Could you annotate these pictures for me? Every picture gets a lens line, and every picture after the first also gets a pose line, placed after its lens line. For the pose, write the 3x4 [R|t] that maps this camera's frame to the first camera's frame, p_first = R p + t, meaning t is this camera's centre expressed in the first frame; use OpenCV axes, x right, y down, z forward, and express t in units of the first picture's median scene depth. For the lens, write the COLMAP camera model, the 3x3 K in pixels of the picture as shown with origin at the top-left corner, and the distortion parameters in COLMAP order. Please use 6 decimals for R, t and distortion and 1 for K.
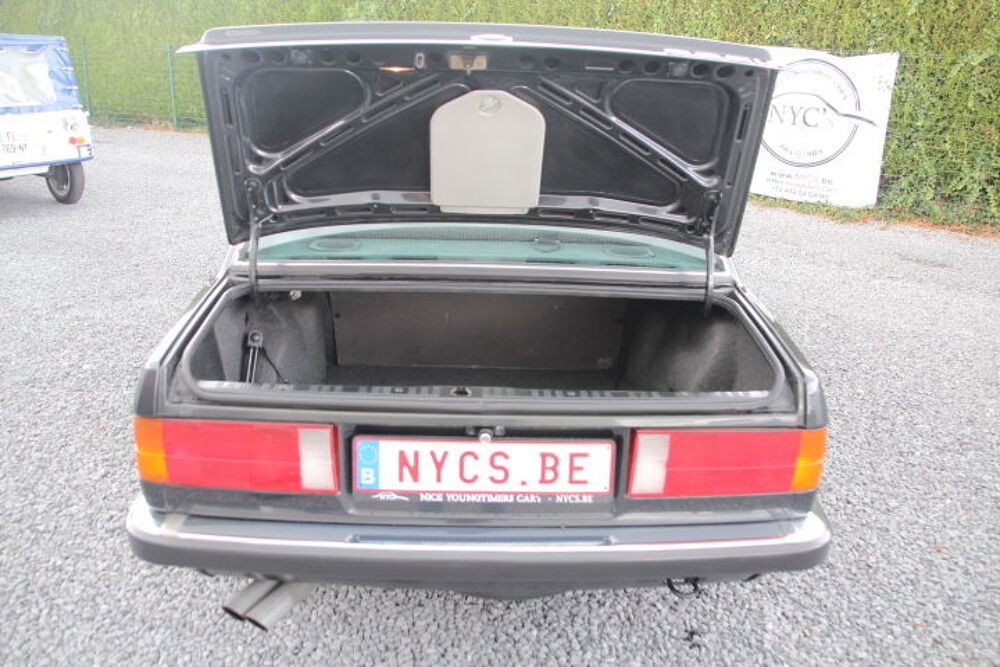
lens RADIAL K [[826.3, 0, 500.0], [0, 826.3, 333.5], [0, 0, 1]] dist [-0.122026, 0.010814]
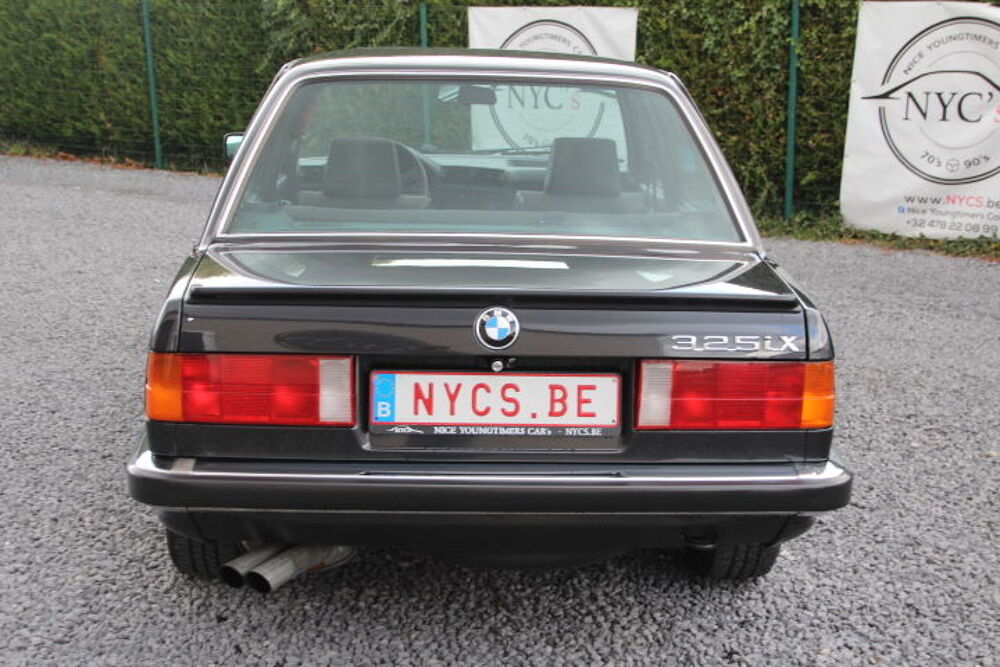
lens RADIAL K [[1571.9, 0, 514.1], [0, 1571.9, 347.8], [0, 0, 1]] dist [0.297011, -0.000917]
pose [[0.999538, -0.014554, 0.026689, -0.037371], [0.018092, 0.990333, -0.137527, 0.288257], [-0.024429, 0.137946, 0.990138, -0.760972]]
